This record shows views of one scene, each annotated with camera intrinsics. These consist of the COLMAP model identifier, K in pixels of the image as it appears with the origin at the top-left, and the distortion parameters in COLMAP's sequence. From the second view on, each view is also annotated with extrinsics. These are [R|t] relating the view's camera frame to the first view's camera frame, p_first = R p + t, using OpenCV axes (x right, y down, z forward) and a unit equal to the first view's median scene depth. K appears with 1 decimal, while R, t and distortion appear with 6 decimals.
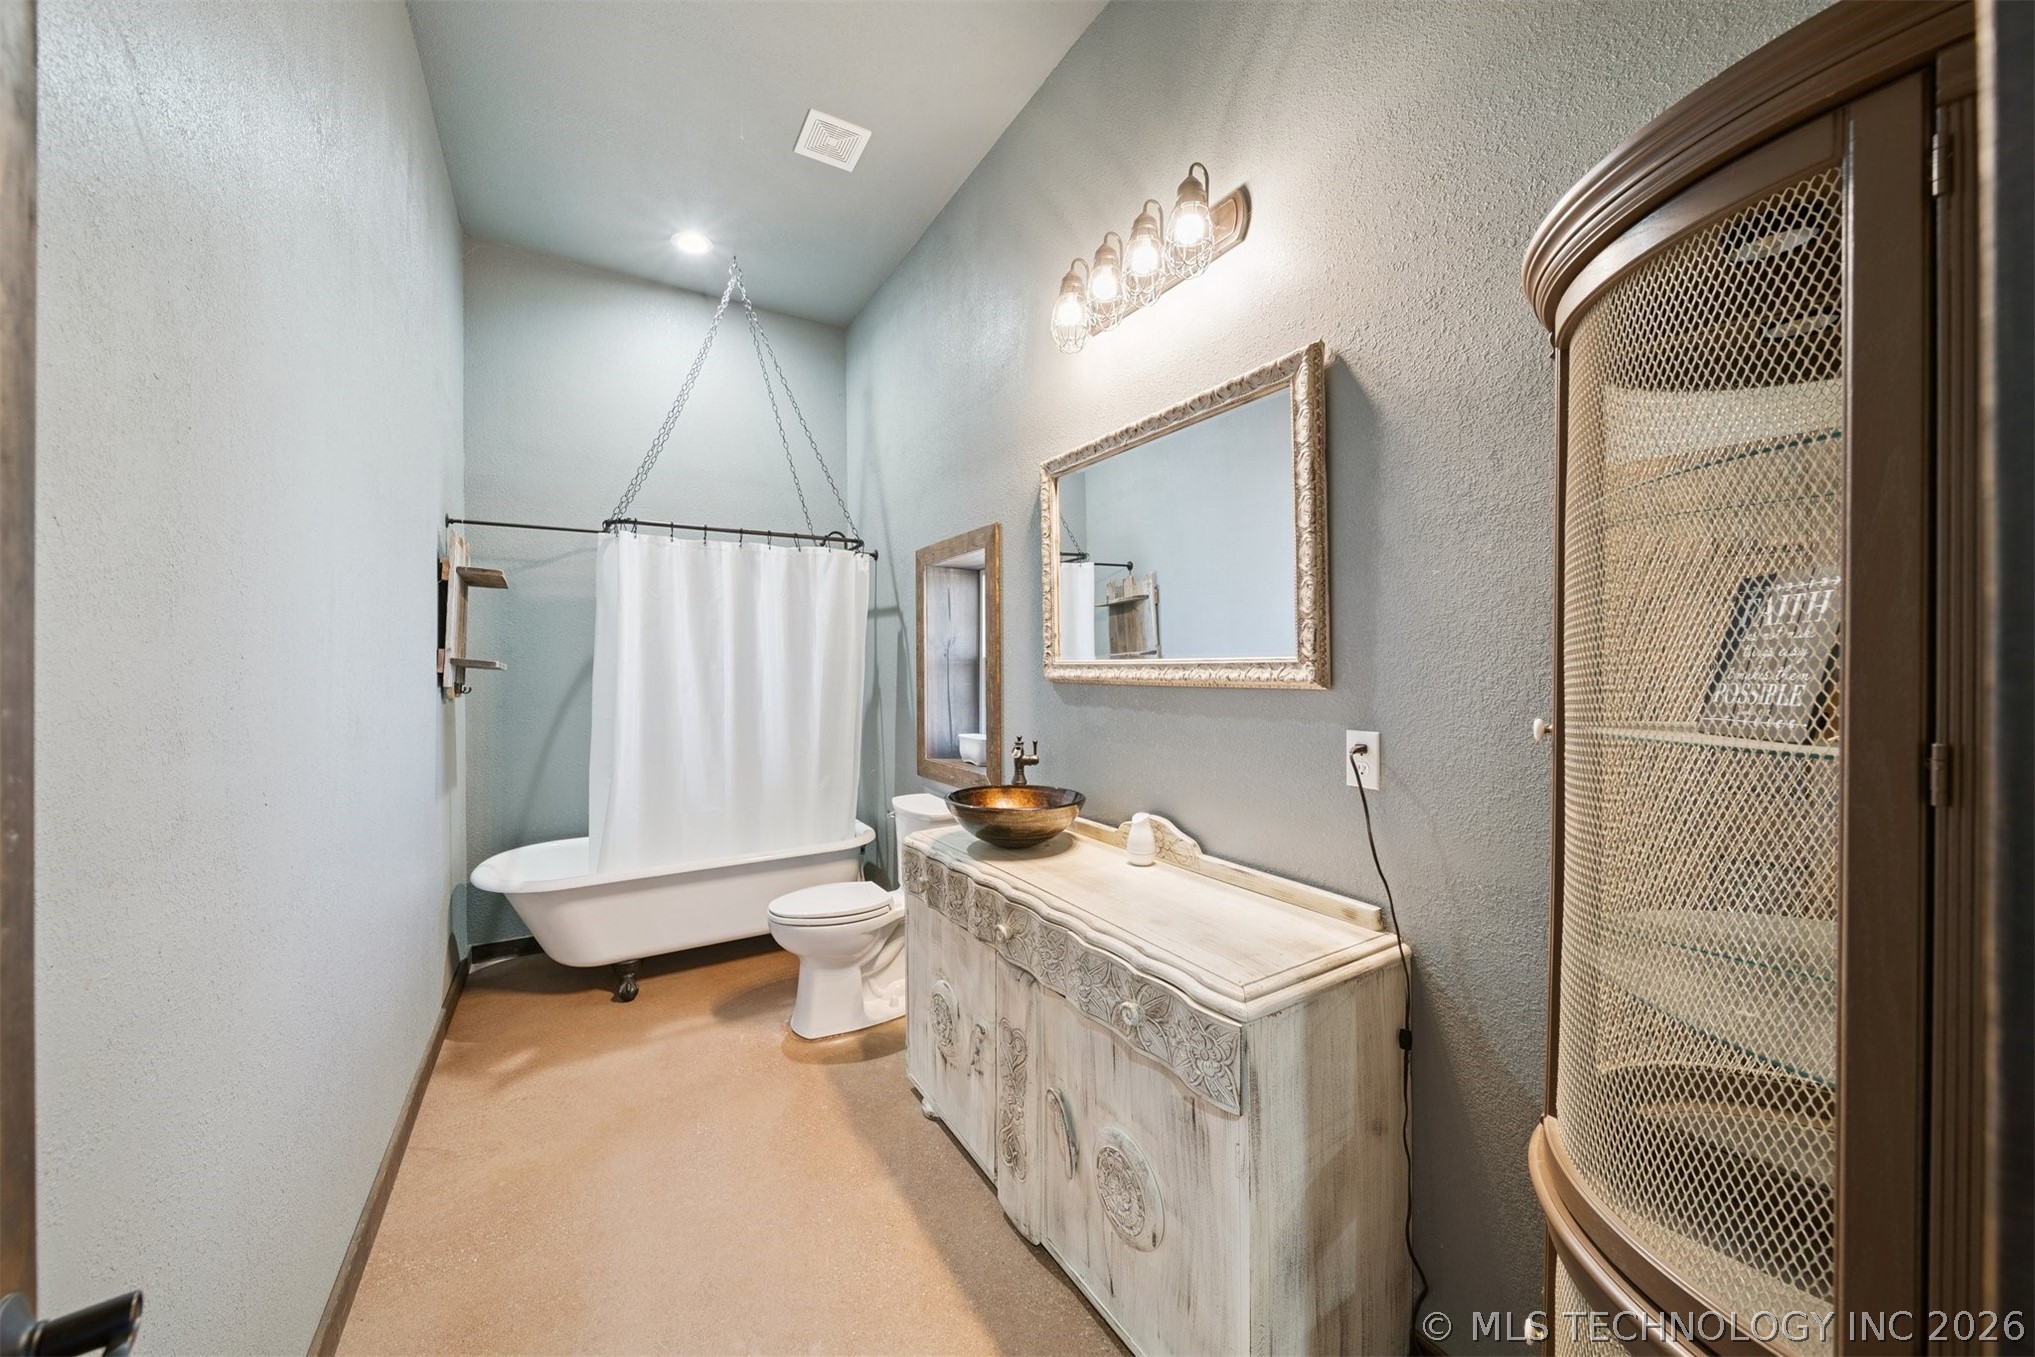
lens RADIAL K [[716.1, 0, 1003.0], [0, 716.1, 665.7], [0, 0, 1]] dist [-0.000029, -0.000073]
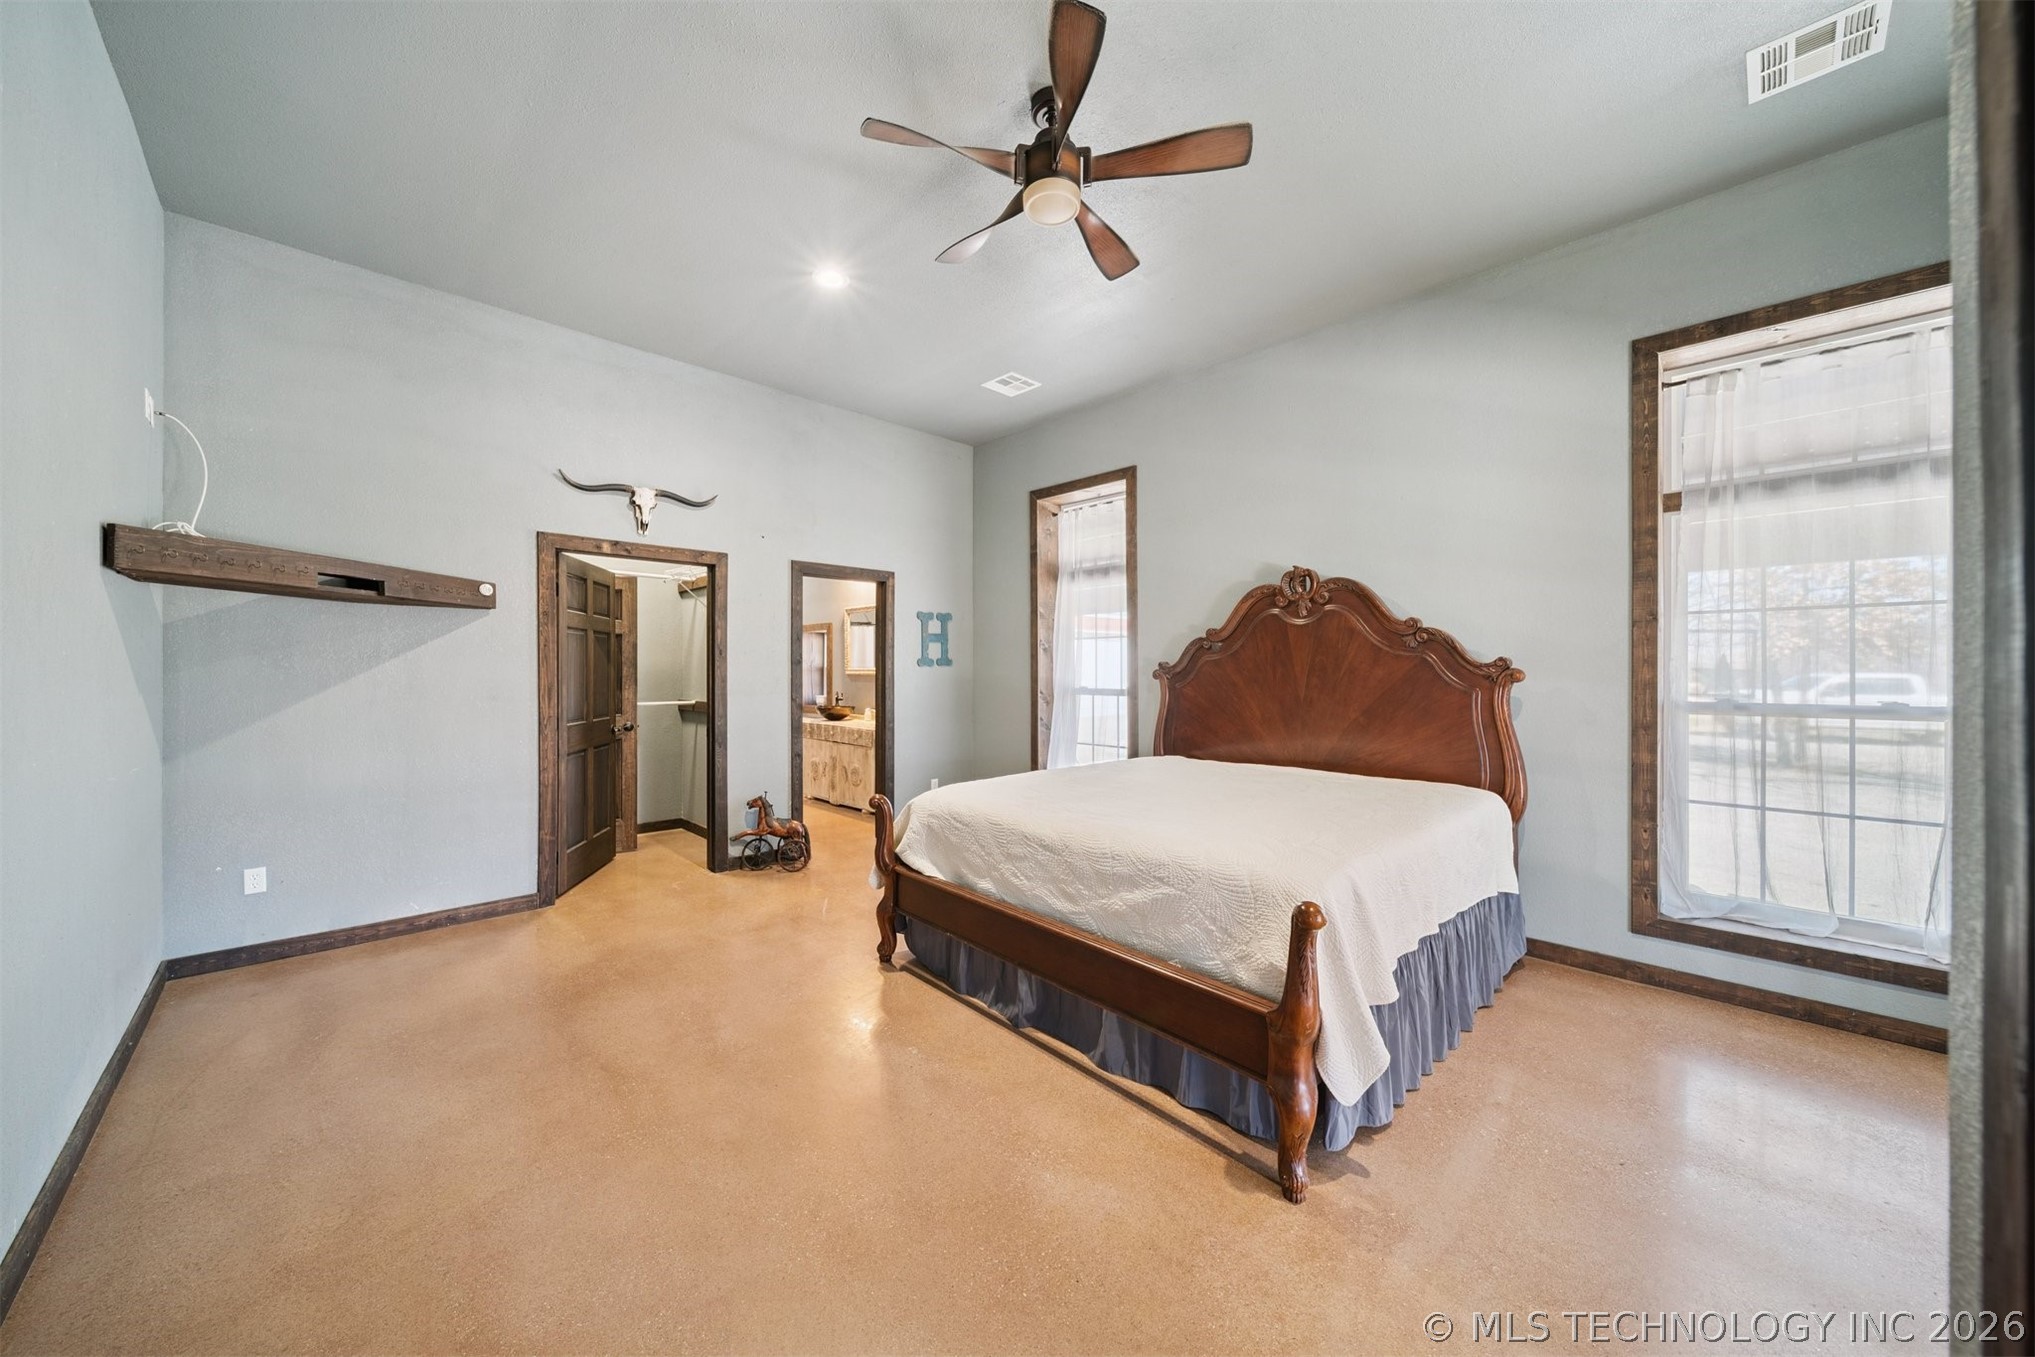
lens RADIAL K [[716.1, 0, 1003.0], [0, 716.1, 665.7], [0, 0, 1]] dist [-0.000029, -0.000073]
pose [[0.975393, 0.005247, 0.220411, 0.040417], [-0.003465, 0.999958, -0.008471, 0.004692], [-0.220446, 0.007499, 0.975370, -2.372240]]
